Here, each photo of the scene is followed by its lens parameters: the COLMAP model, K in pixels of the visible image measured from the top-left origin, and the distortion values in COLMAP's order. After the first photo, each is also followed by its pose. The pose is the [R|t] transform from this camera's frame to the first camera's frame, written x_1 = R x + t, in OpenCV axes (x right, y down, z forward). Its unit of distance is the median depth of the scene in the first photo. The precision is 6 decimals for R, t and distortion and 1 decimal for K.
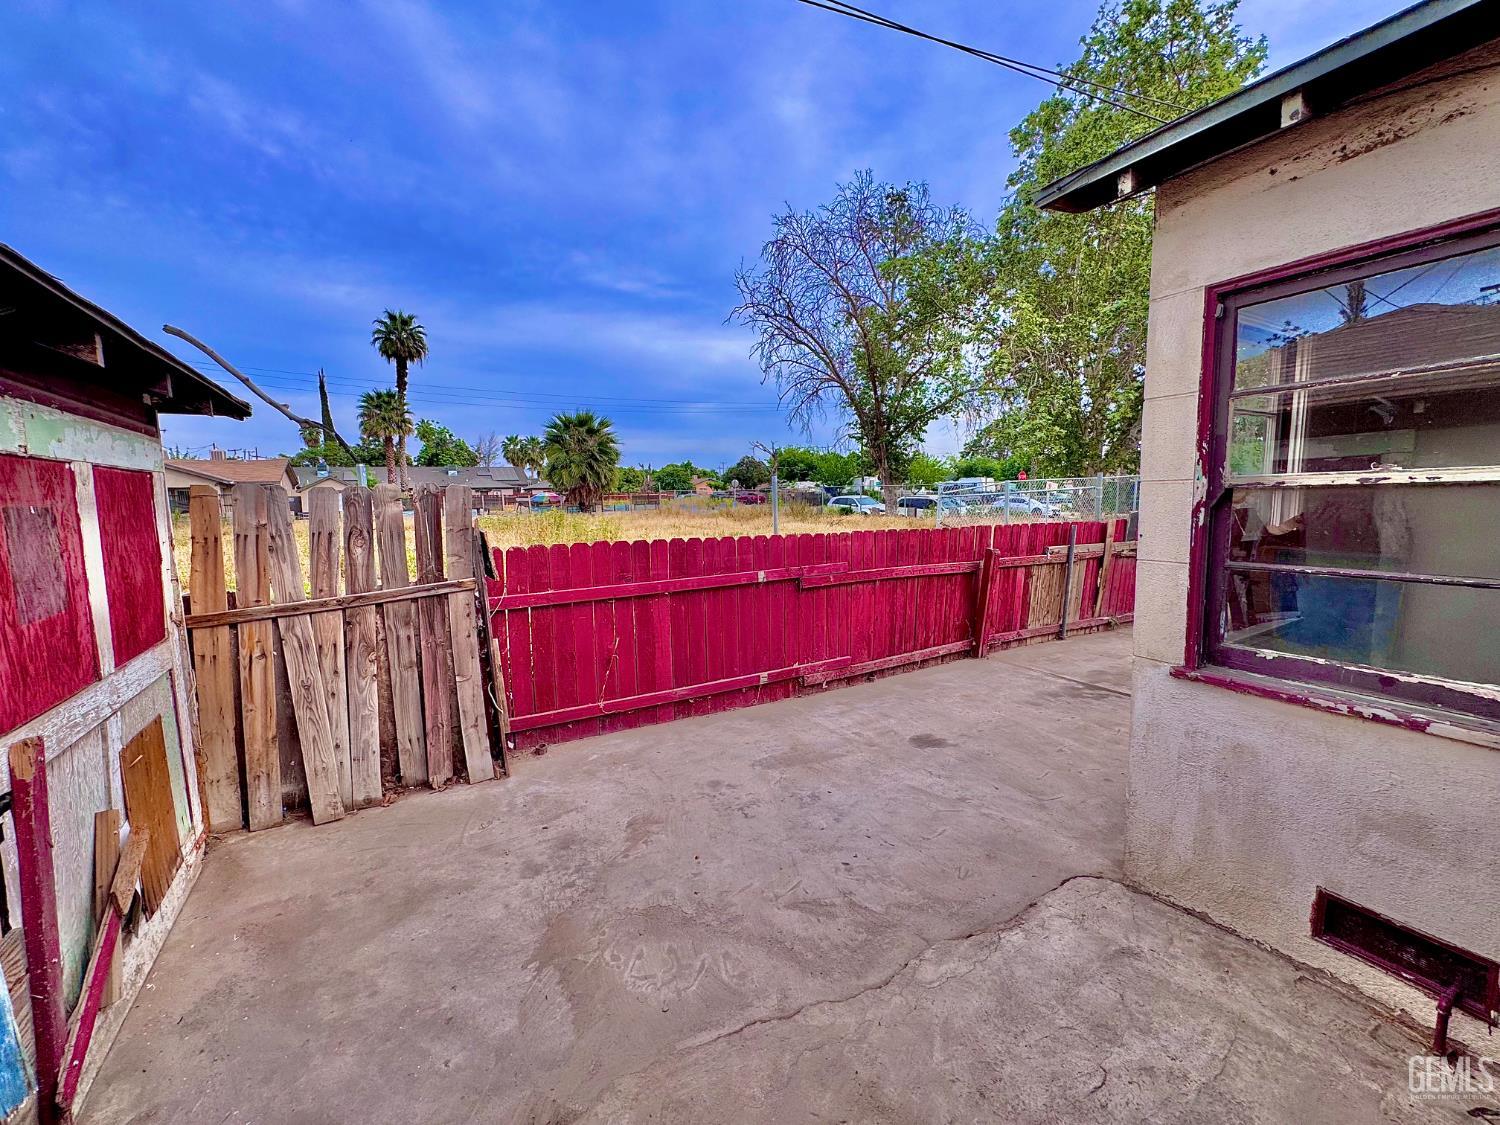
lens RADIAL K [[601.6, 0, 750.0], [0, 601.6, 562.5], [0, 0, 1]] dist [-0.000592, 0.000155]
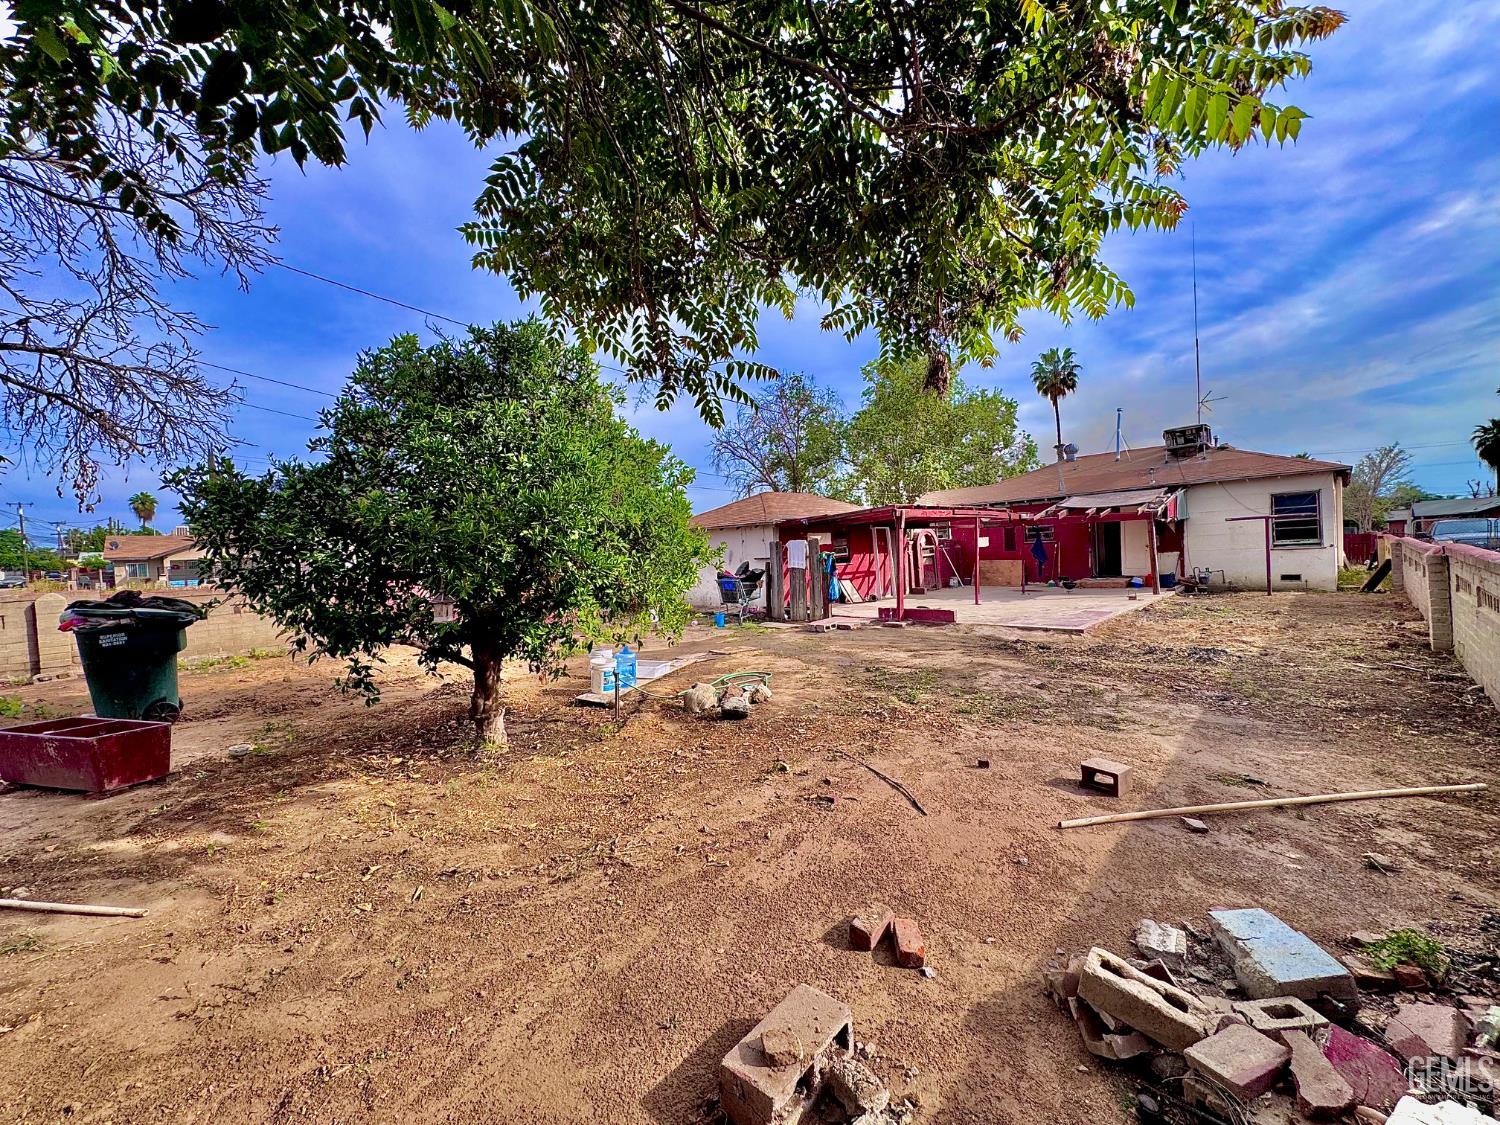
lens RADIAL K [[601.6, 0, 750.0], [0, 601.6, 562.5], [0, 0, 1]] dist [-0.000592, 0.000155]
pose [[0.966761, -0.027640, 0.254184, -0.218706], [0.053872, 0.993842, -0.096826, 0.050215], [-0.249943, 0.107301, 0.962297, -0.372270]]
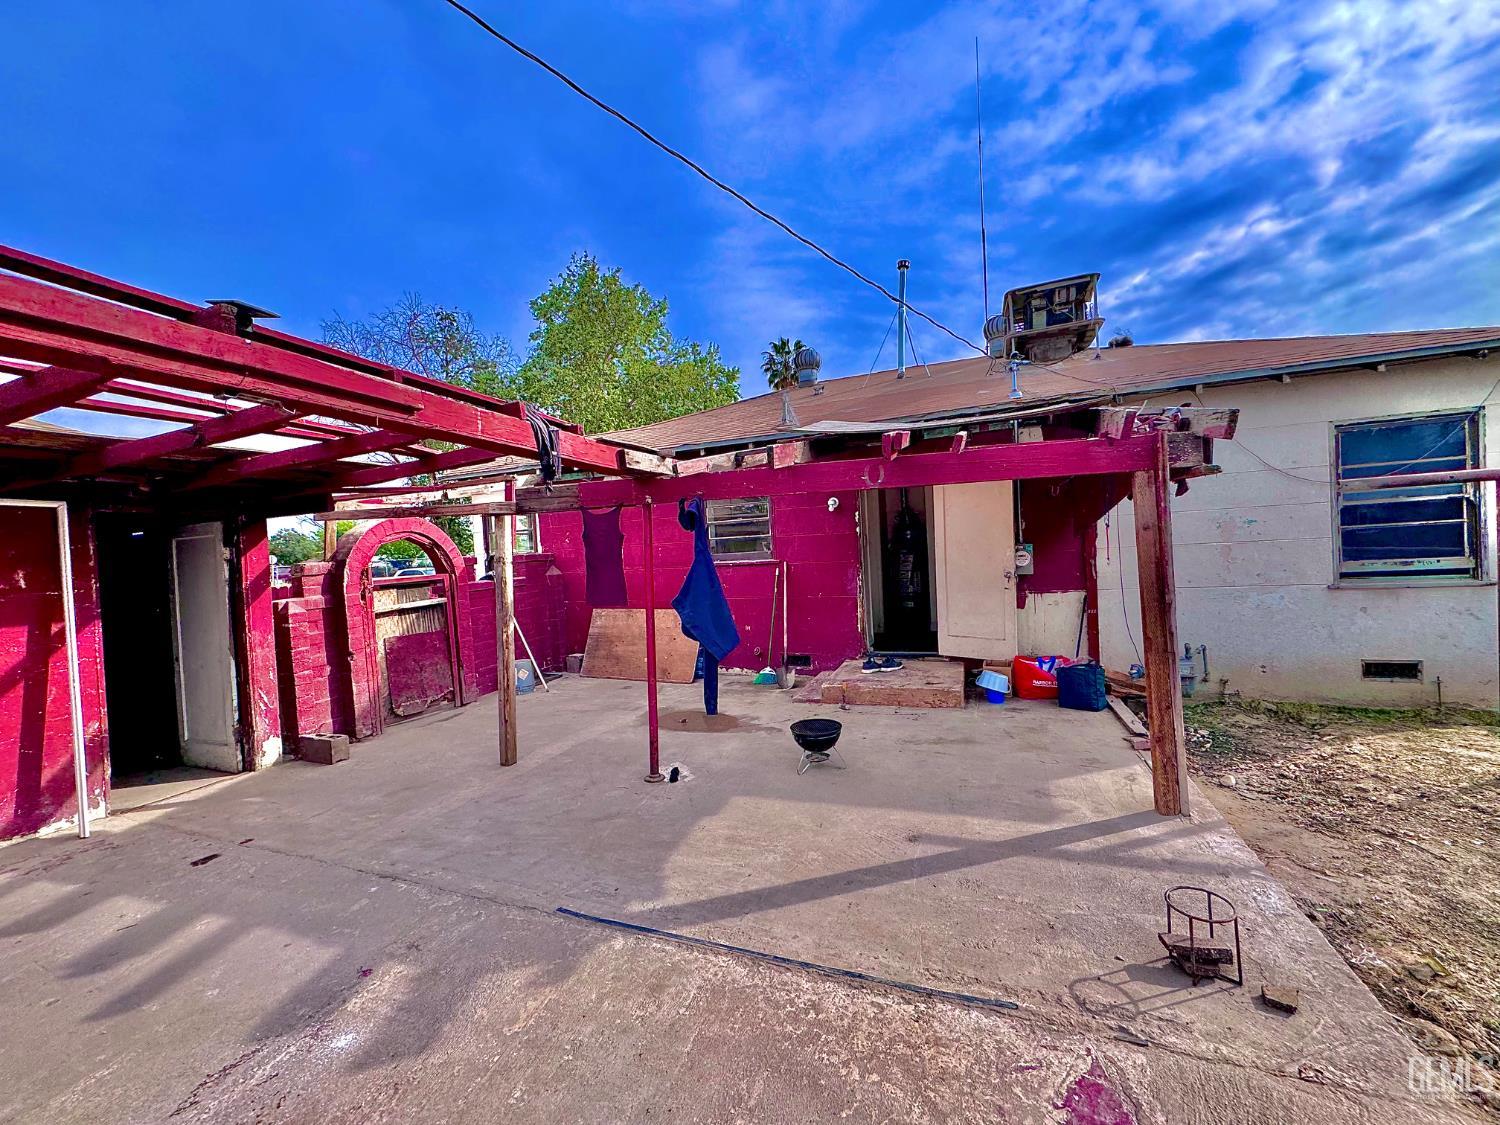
lens RADIAL K [[601.6, 0, 750.0], [0, 601.6, 562.5], [0, 0, 1]] dist [-0.000592, 0.000155]
pose [[0.790594, -0.033987, 0.611397, -0.015455], [0.104159, 0.991372, -0.079578, 0.019883], [-0.603418, 0.126596, 0.787312, -0.152181]]
